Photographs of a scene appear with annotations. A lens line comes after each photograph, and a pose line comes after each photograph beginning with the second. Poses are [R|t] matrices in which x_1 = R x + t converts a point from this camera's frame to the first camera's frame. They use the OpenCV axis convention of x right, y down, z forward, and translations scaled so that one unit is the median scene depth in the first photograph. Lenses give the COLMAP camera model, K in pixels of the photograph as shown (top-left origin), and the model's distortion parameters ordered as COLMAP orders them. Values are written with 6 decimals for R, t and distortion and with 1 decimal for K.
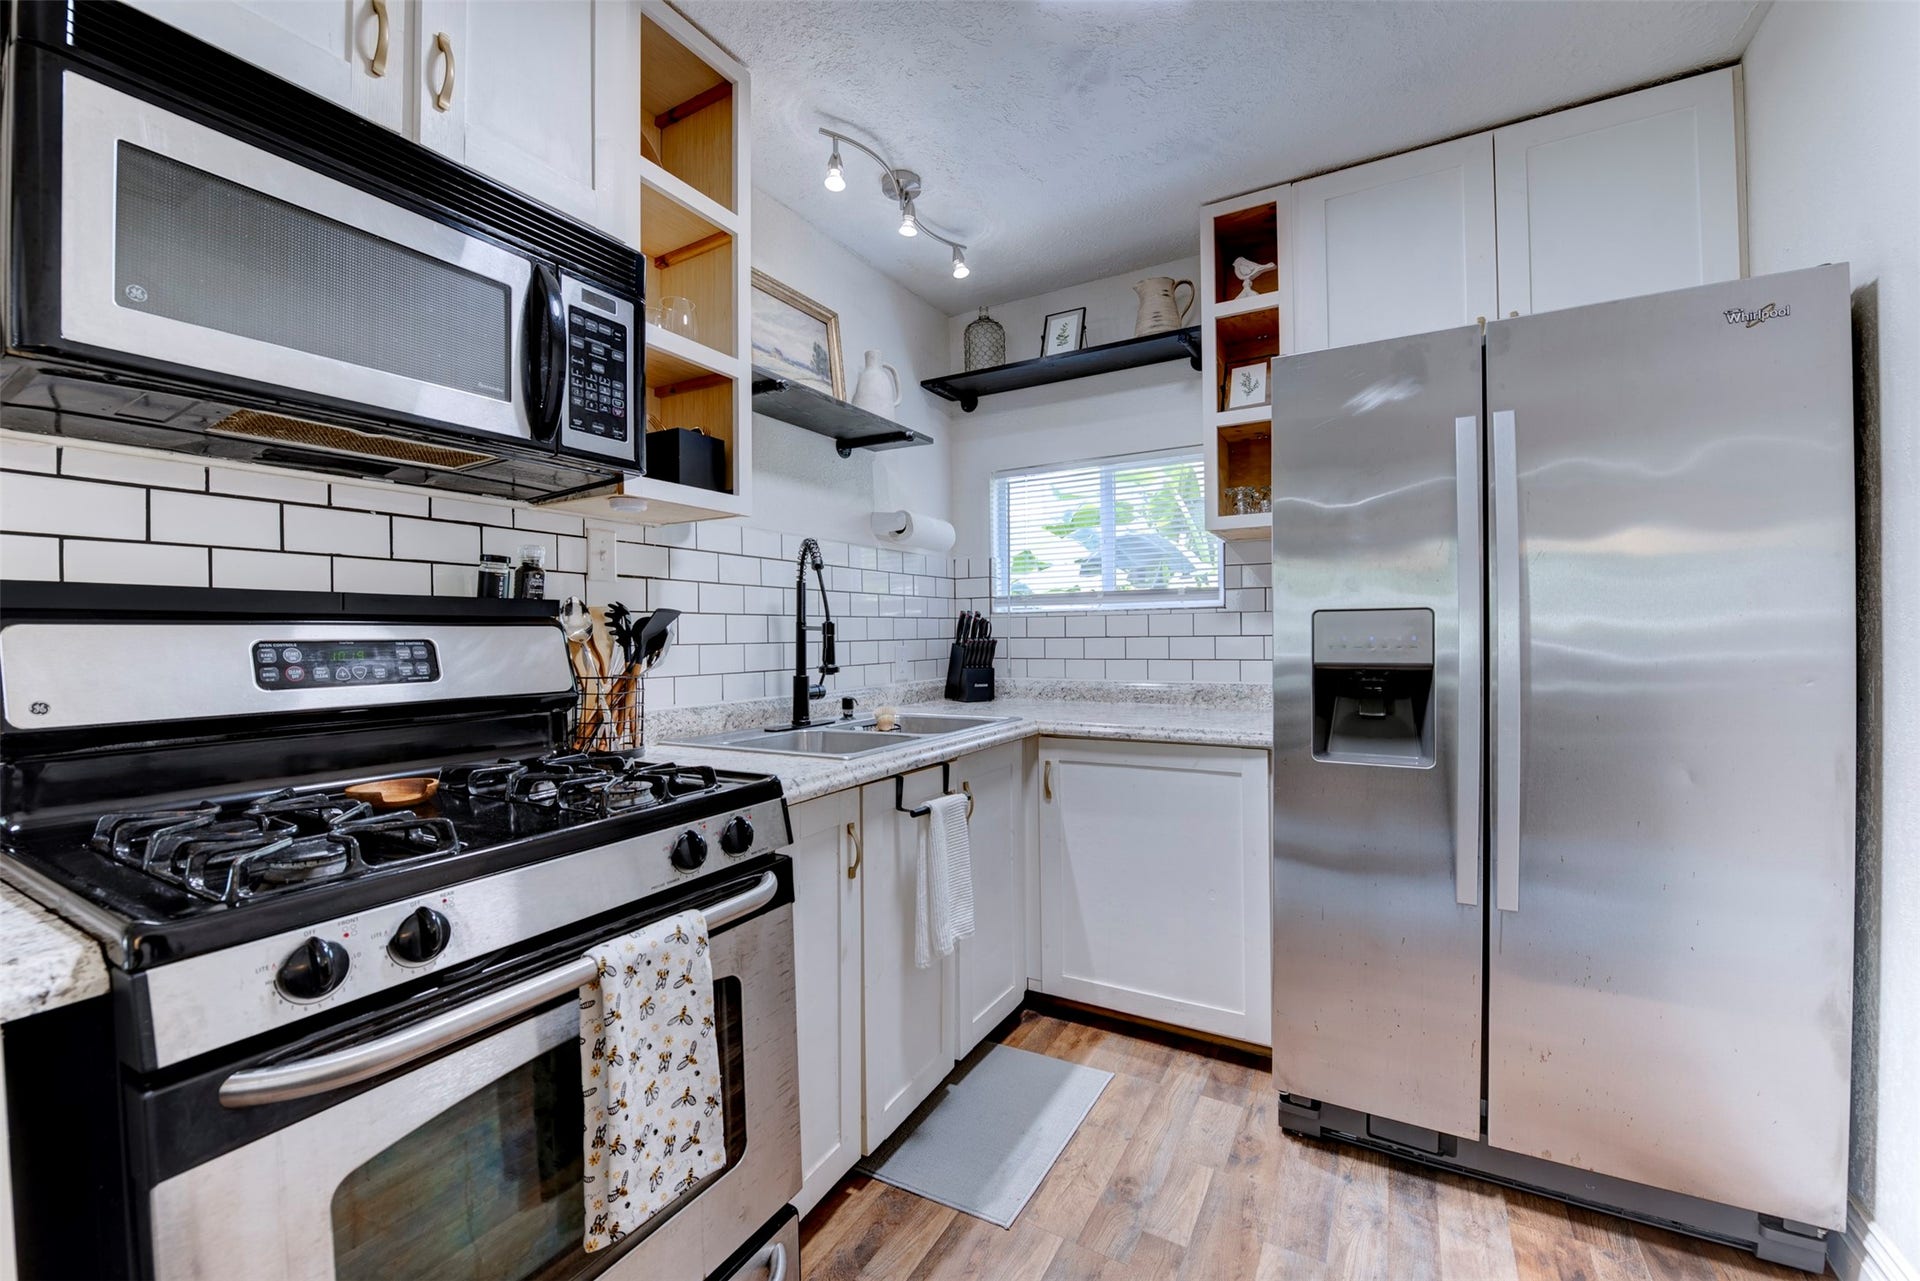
lens RADIAL K [[768.0, 0, 958.3], [0, 768.0, 640.8], [0, 0, 1]] dist [-0.016061, -0.002154]
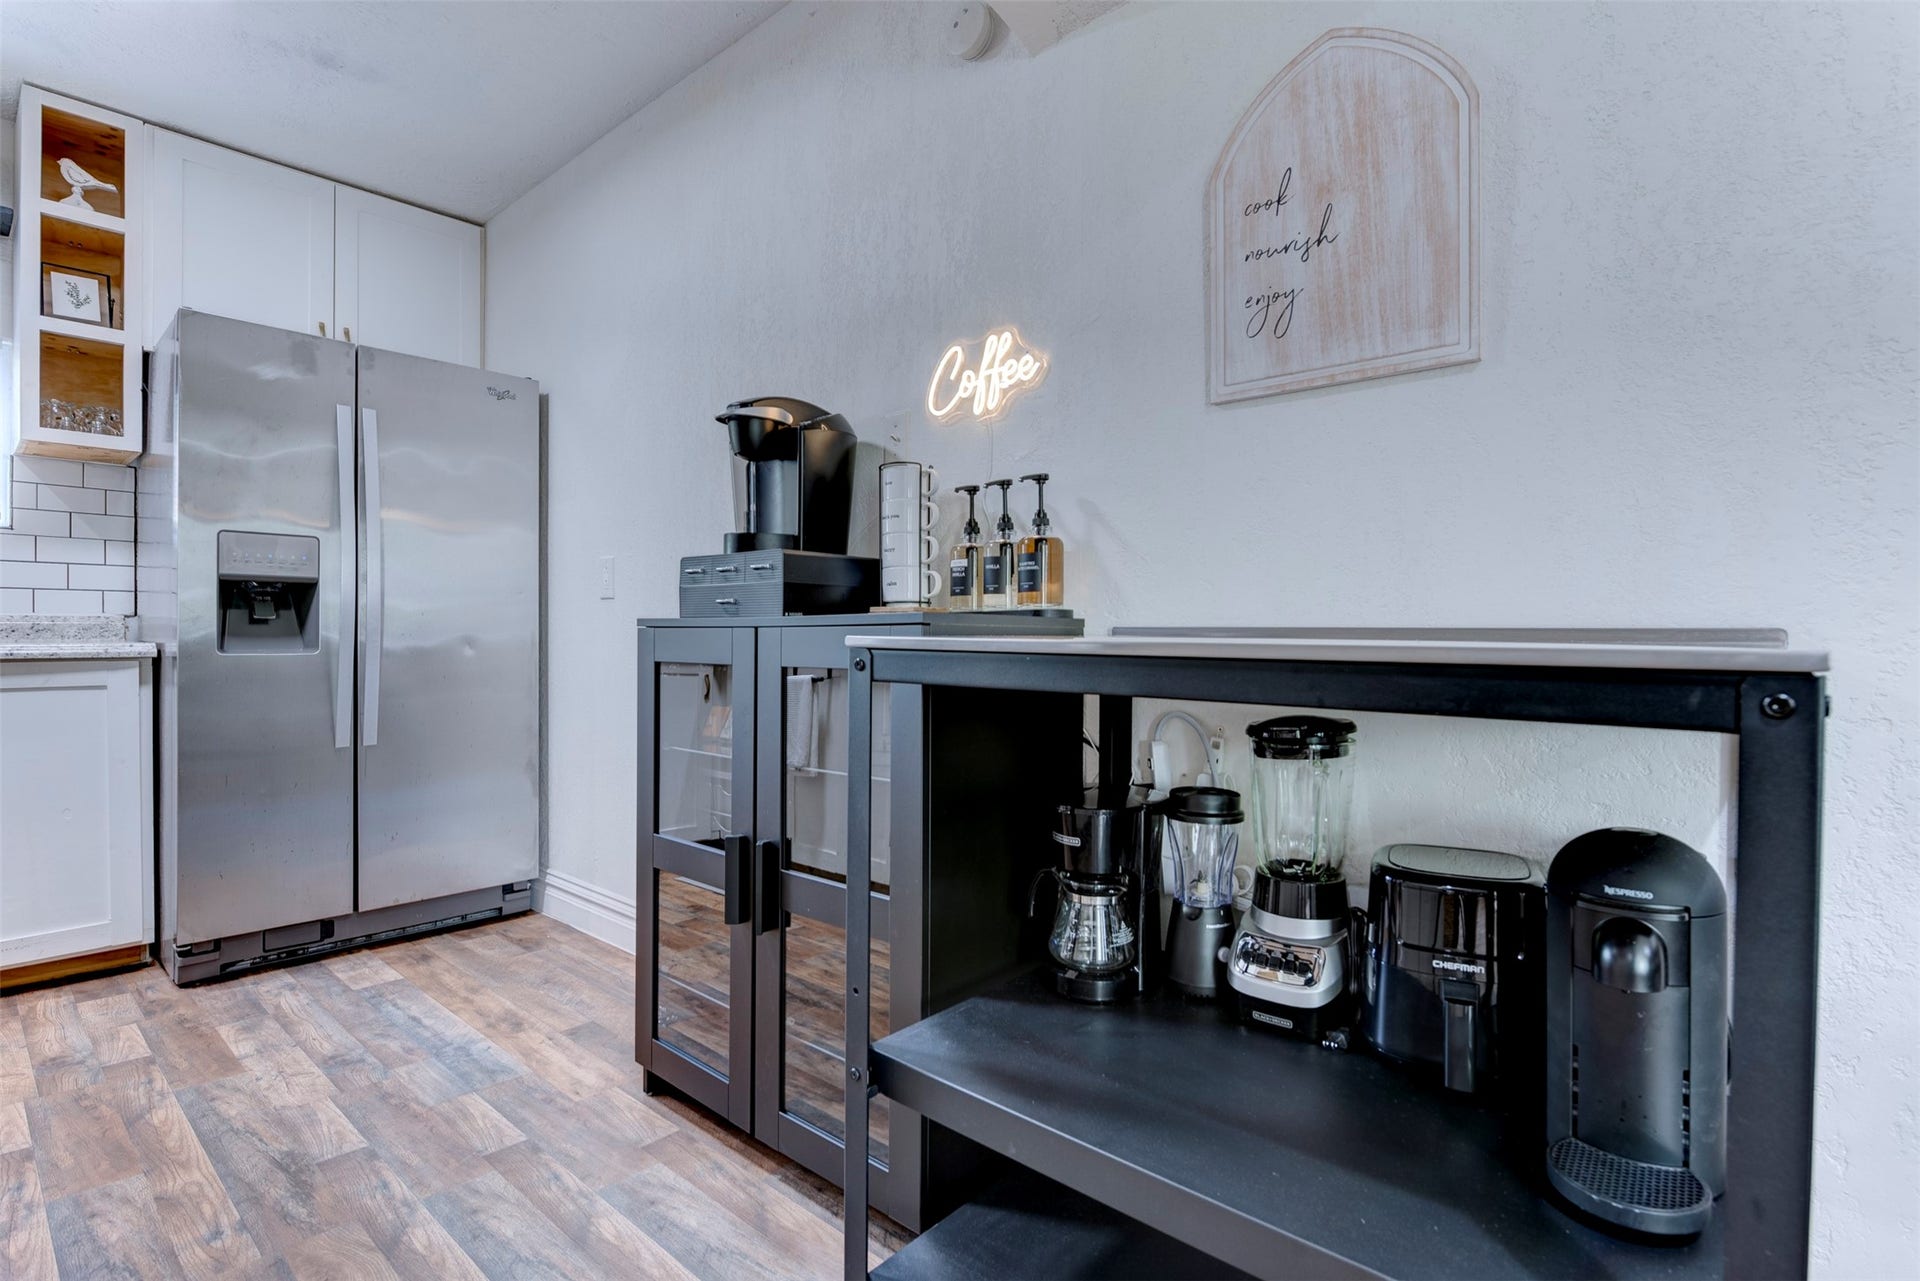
lens RADIAL K [[932.0, 0, 963.0], [0, 932.0, 642.9], [0, 0, 1]] dist [-0.009581, -0.001109]
pose [[0.207225, 0.006334, 0.978273, -0.554016], [0.001081, 0.999977, -0.006704, 0.115216], [-0.978293, 0.002447, 0.207213, -0.347070]]
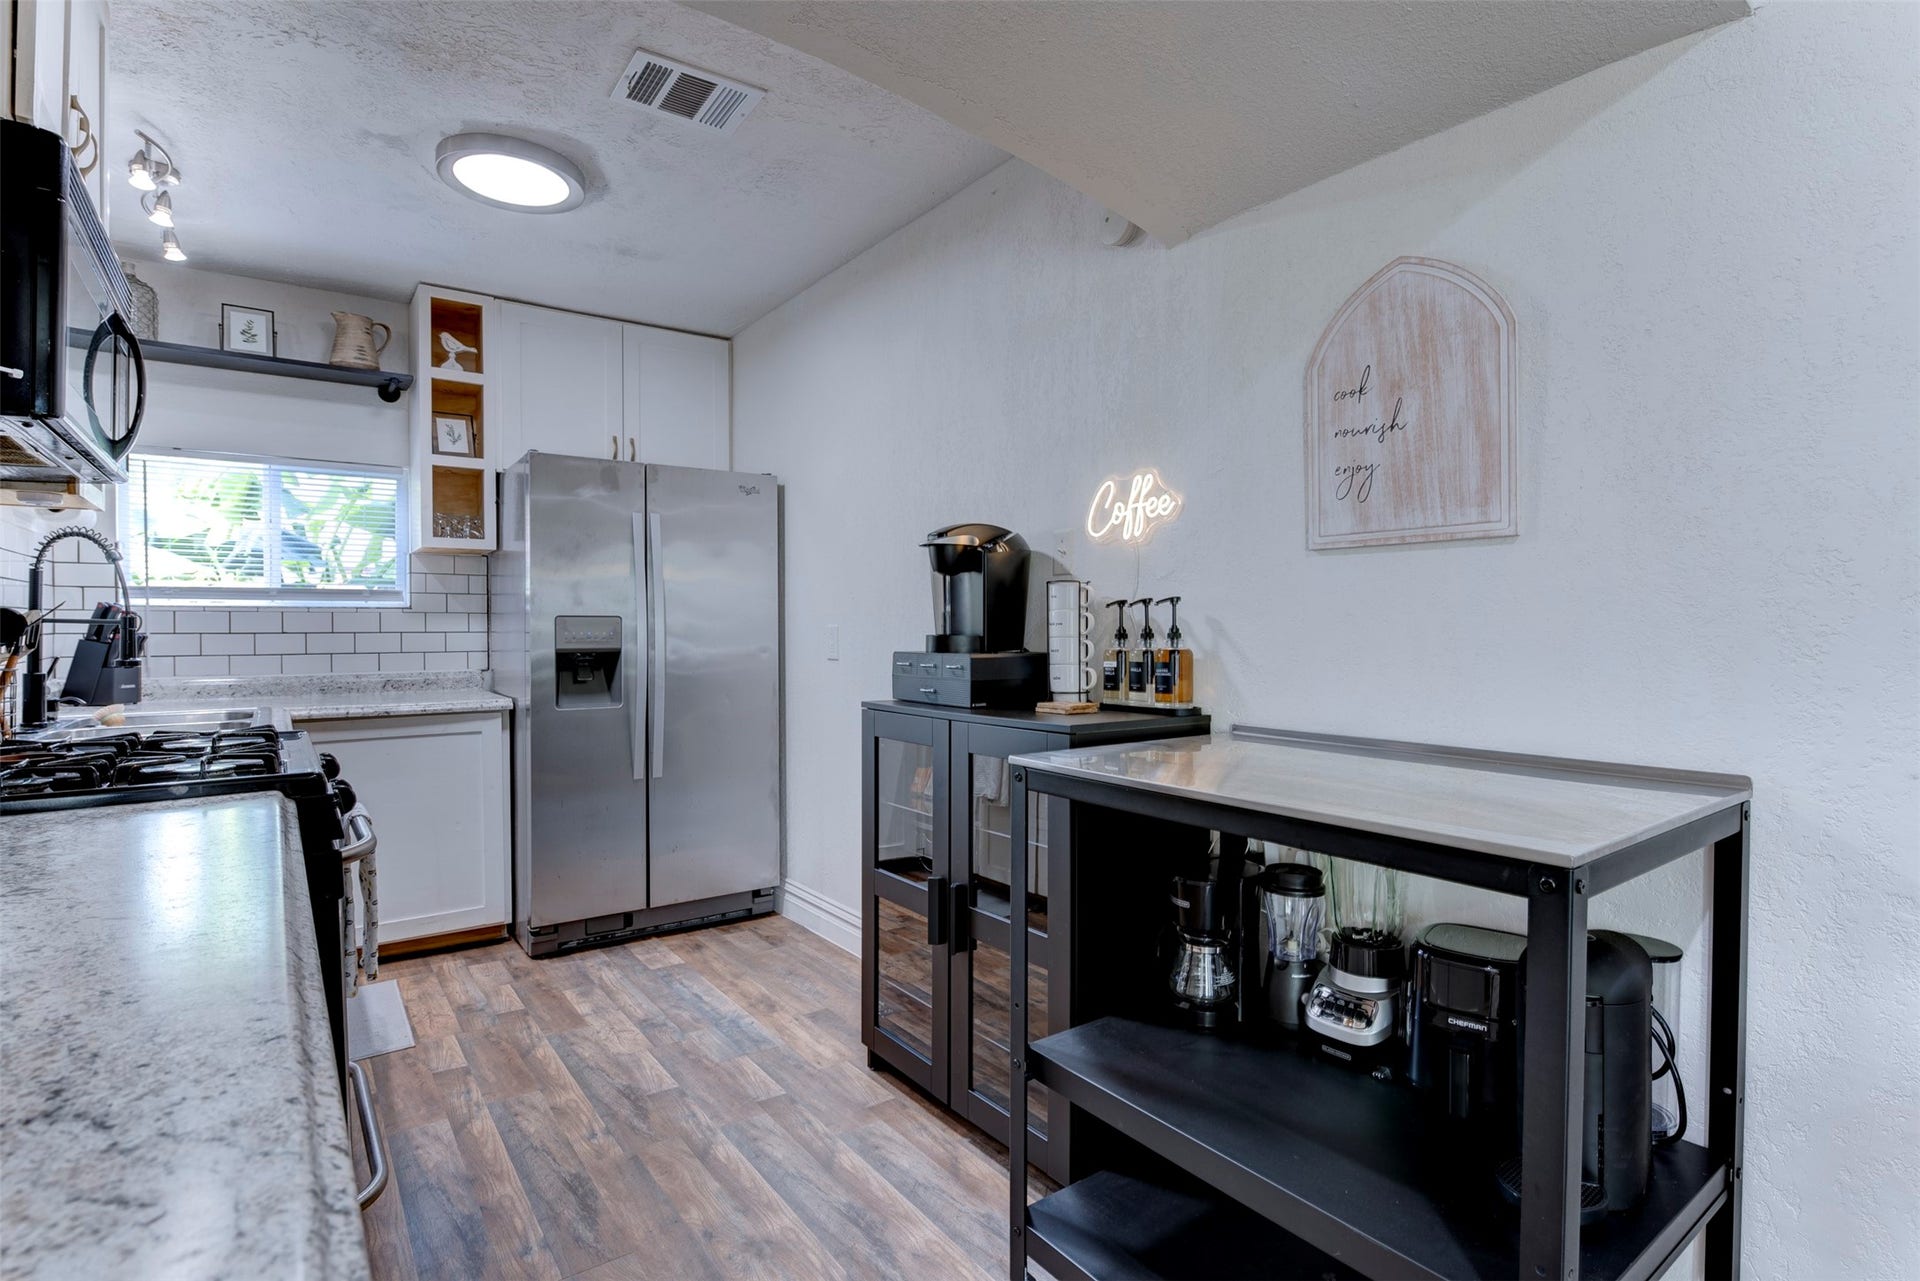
lens RADIAL K [[965.9, 0, 952.7], [0, 965.9, 639.0], [0, 0, 1]] dist [-0.009610, 0.000049]
pose [[0.420225, -0.001024, 0.907419, -0.781854], [0.004829, 0.999988, -0.001108, 0.011489], [-0.907407, 0.004848, 0.420225, -0.461559]]
